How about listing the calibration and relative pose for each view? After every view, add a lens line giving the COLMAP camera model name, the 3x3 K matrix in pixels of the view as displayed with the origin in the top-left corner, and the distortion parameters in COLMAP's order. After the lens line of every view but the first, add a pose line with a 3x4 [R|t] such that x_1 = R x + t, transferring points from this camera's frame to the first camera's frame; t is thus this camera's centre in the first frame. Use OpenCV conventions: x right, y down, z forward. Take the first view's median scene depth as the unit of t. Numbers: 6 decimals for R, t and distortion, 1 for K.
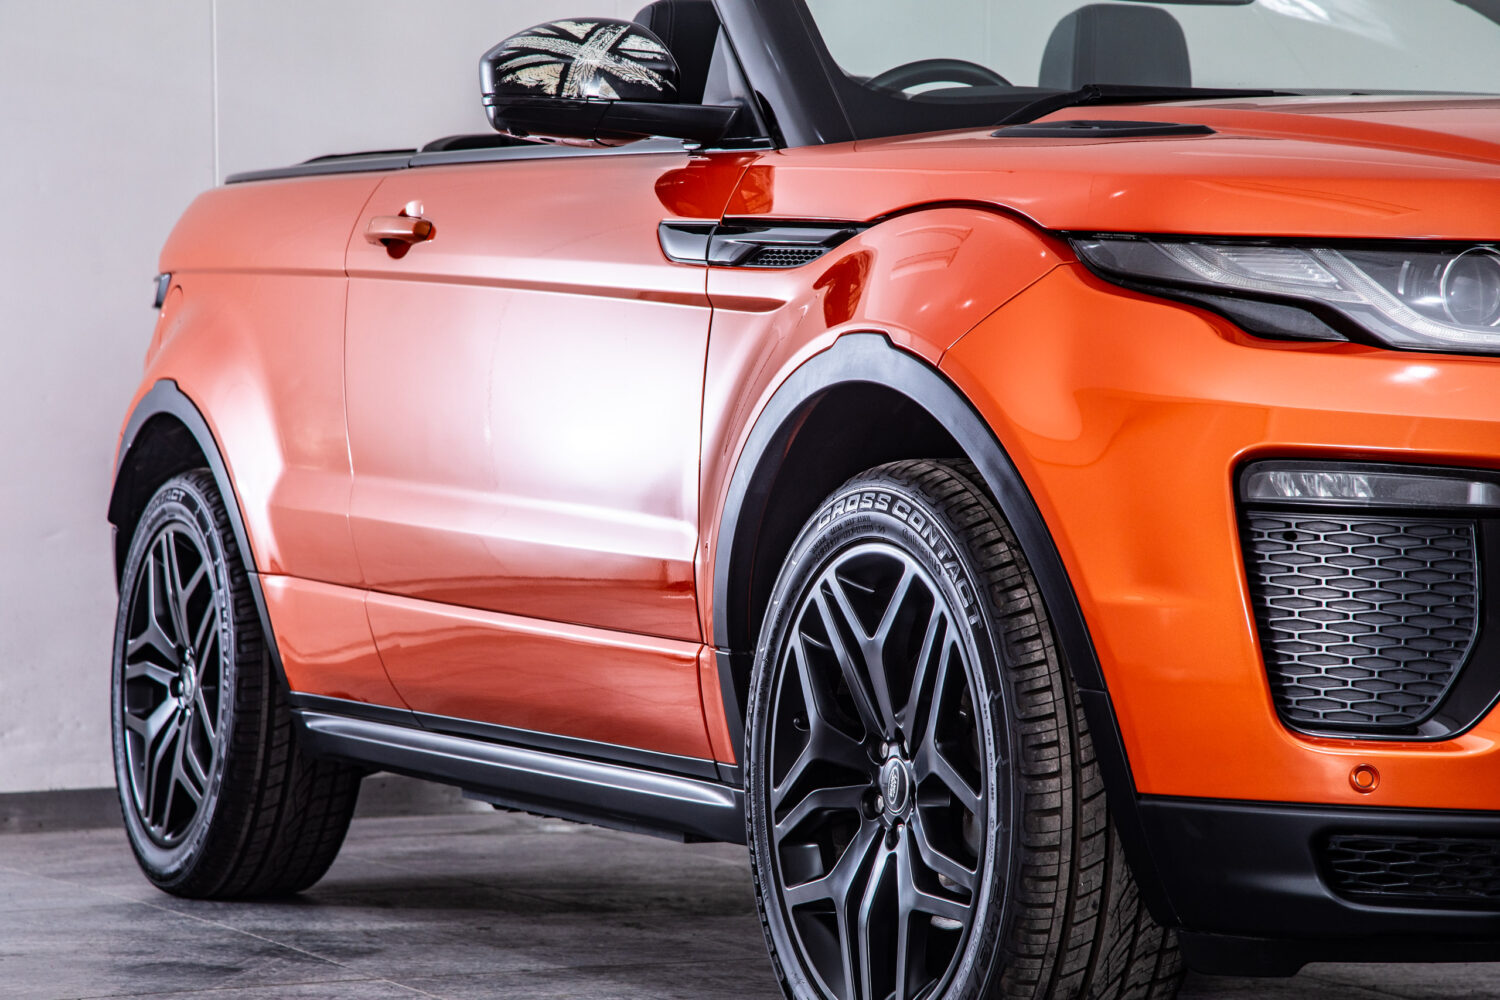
lens RADIAL K [[4035.3, 0, 750.0], [0, 4035.3, 500.0], [0, 0, 1]] dist [0.578990, 0.147268]
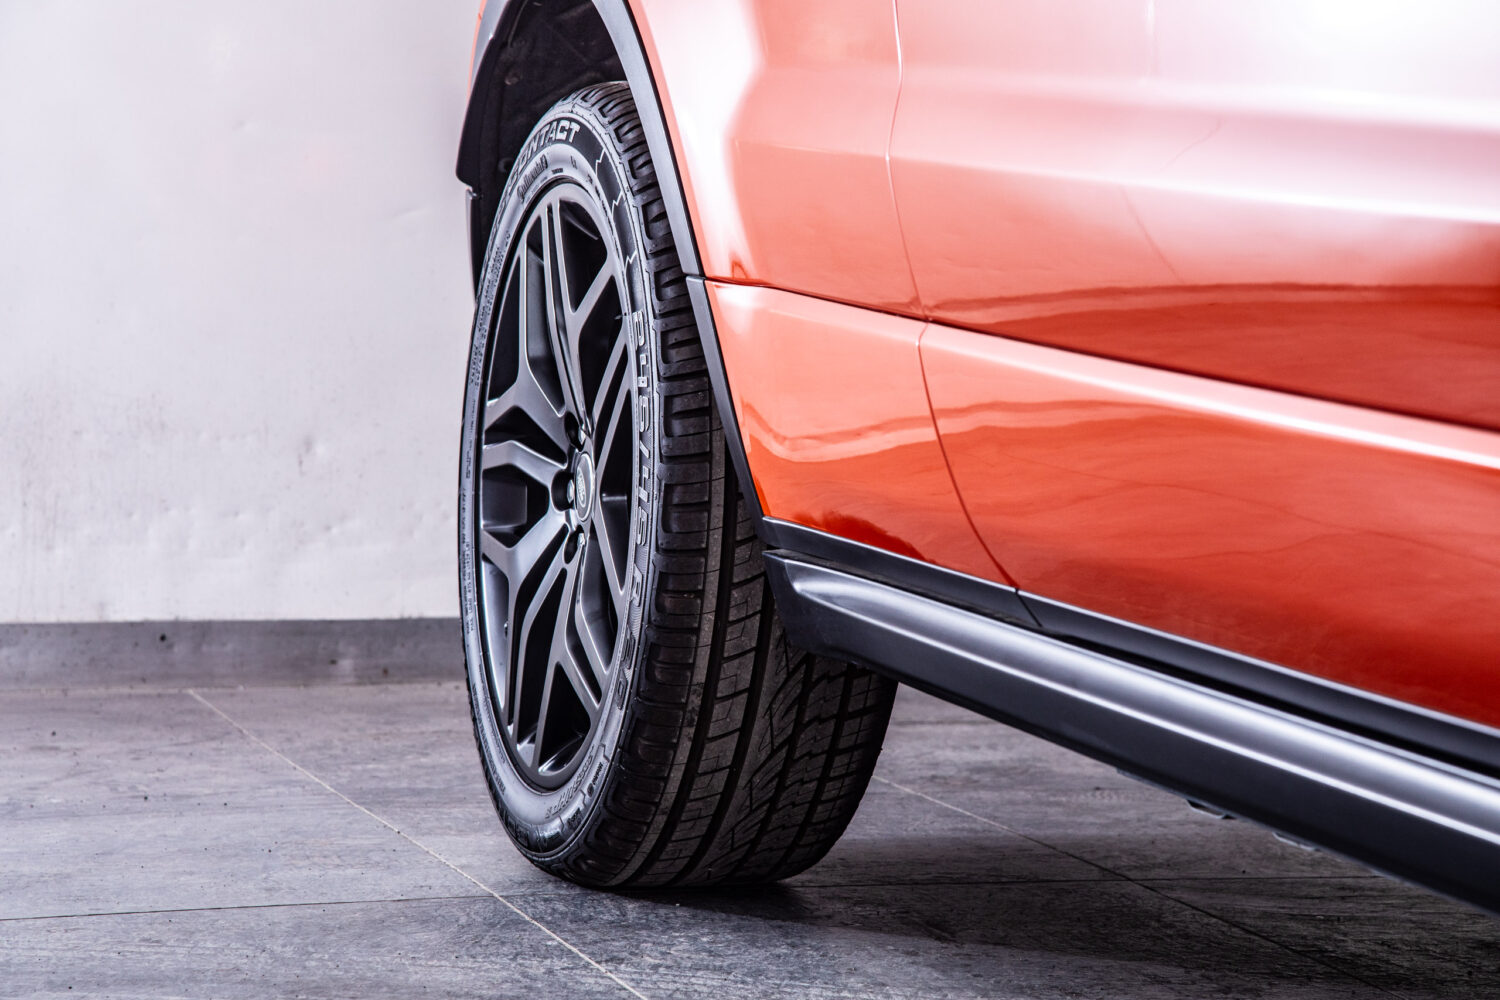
lens RADIAL K [[4035.3, 0, 750.0], [0, 4035.3, 500.0], [0, 0, 1]] dist [0.578990, 0.147268]
pose [[0.991741, 0.030088, -0.124681, -0.071654], [-0.022148, 0.997666, 0.064587, 0.017404], [0.126334, -0.061292, 0.990092, 0.690477]]
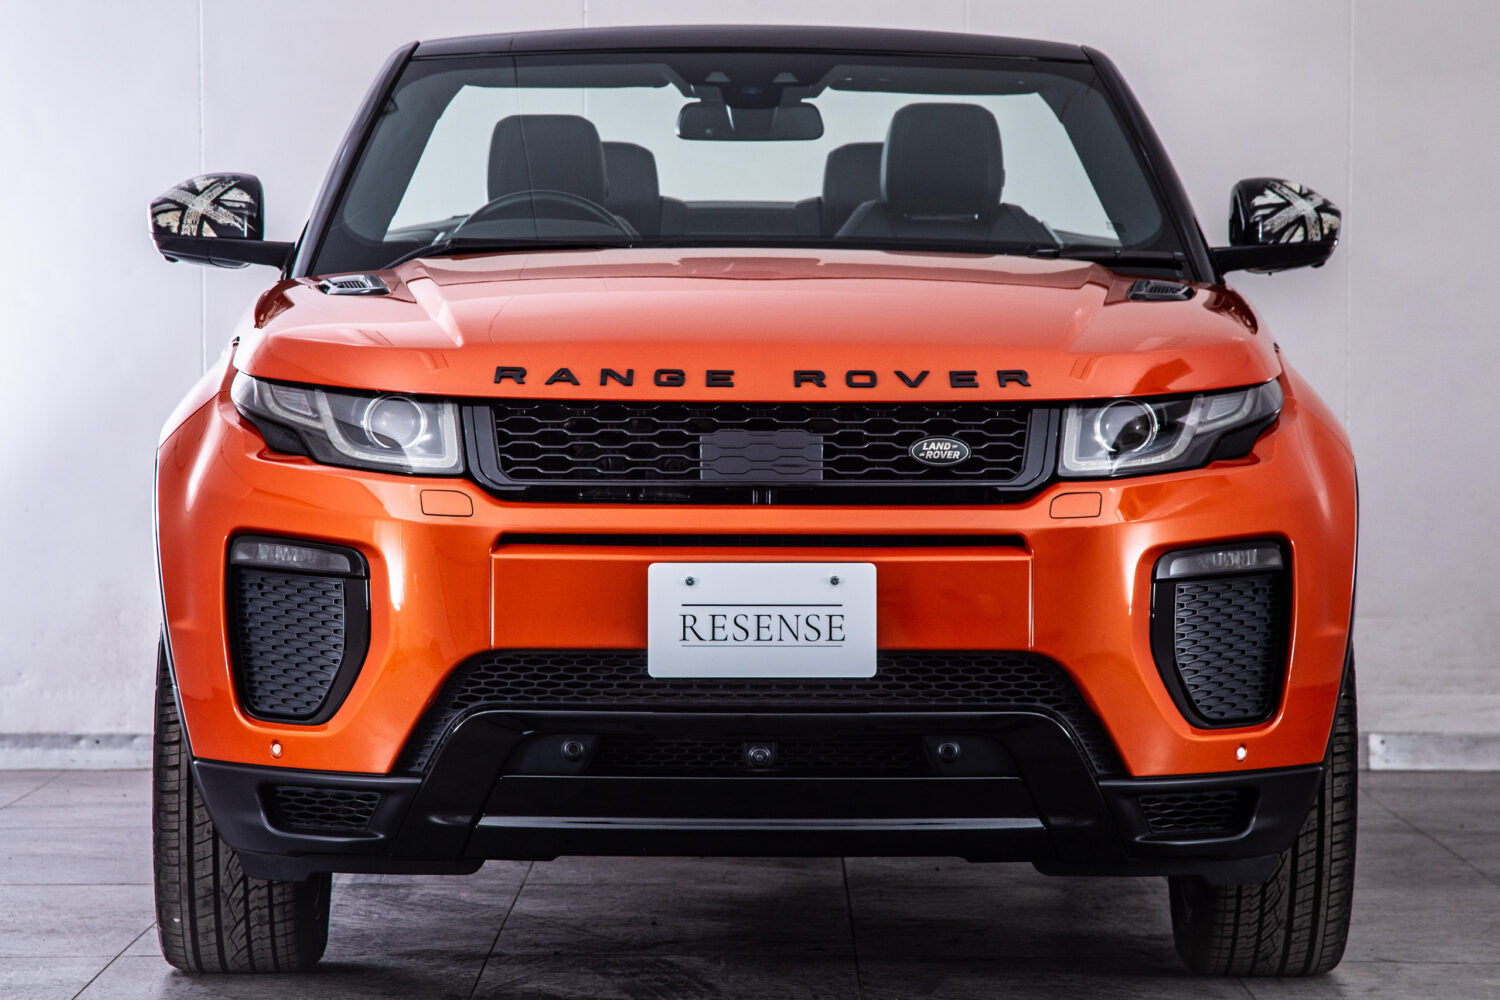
lens RADIAL K [[5246.1, 0, 744.6], [0, 5246.1, 577.2], [0, 0, 1]] dist [0.569452, 0.236055]
pose [[0.916540, 0.022274, -0.399322, 0.898719], [-0.007304, 0.999214, 0.038971, -0.059889], [0.399876, -0.032802, 0.915982, -0.586487]]
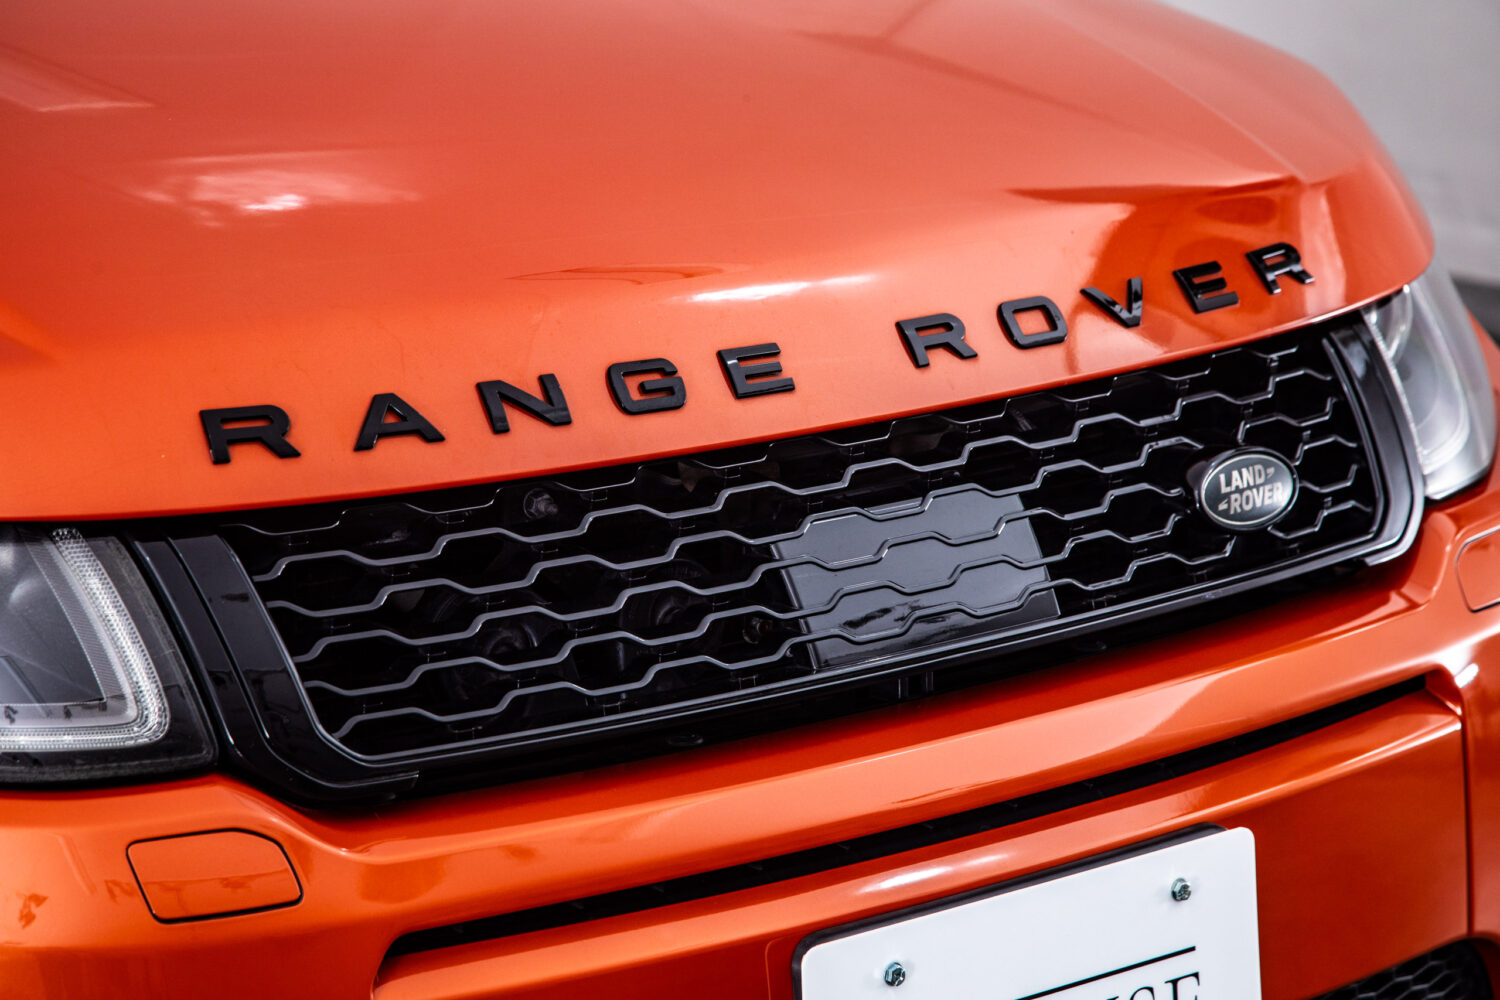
lens RADIAL K [[4035.3, 0, 750.0], [0, 4035.3, 500.0], [0, 0, 1]] dist [0.578990, 0.147268]
pose [[0.969023, -0.056461, 0.240429, 0.140250], [-0.003797, 0.969996, 0.243089, -0.155938], [-0.246941, -0.236472, 0.939735, 0.437884]]
